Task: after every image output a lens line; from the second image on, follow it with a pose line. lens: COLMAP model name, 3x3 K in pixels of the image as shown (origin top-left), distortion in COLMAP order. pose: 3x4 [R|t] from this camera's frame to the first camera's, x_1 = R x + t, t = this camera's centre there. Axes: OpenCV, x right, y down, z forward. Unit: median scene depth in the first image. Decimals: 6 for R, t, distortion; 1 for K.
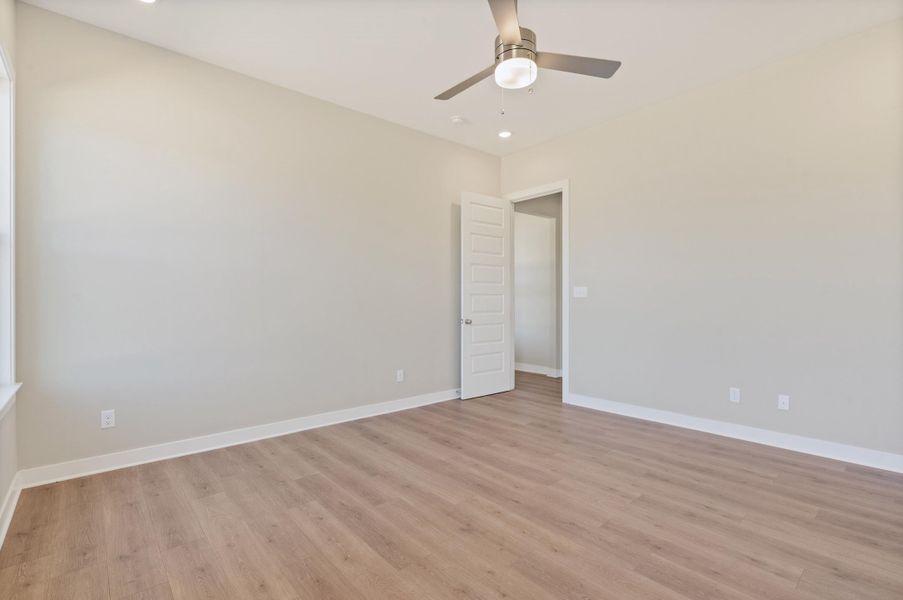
lens RADIAL K [[419.4, 0, 451.5], [0, 419.4, 300.0], [0, 0, 1]] dist [-0.000322, 0.000075]
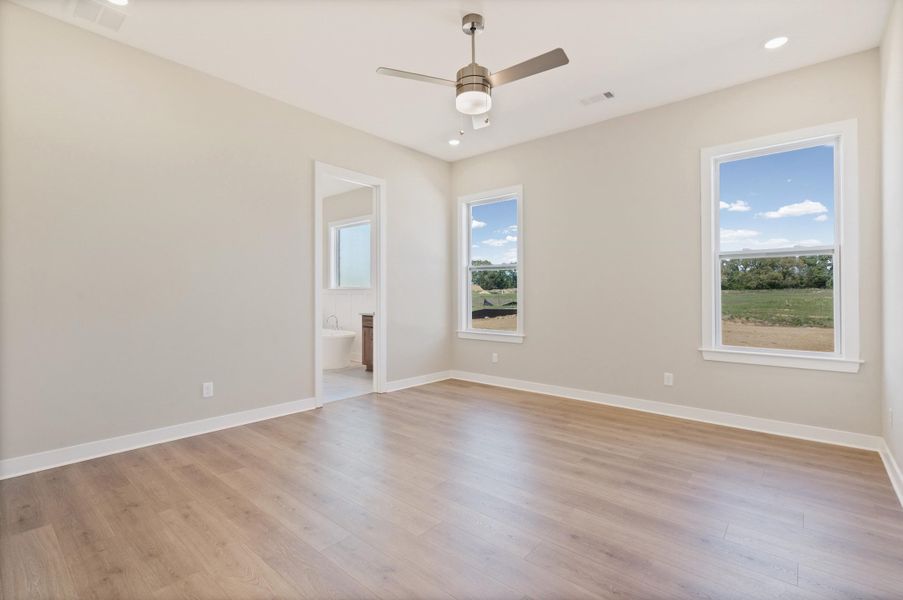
lens RADIAL K [[395.0, 0, 473.9], [0, 395.0, 301.3], [0, 0, 1]] dist [-0.002433, -0.000351]
pose [[-0.980872, 0.003673, -0.194619, 0.368705], [0.001314, 0.999924, 0.012251, 0.002898], [0.194649, 0.011761, -0.980802, 2.057675]]
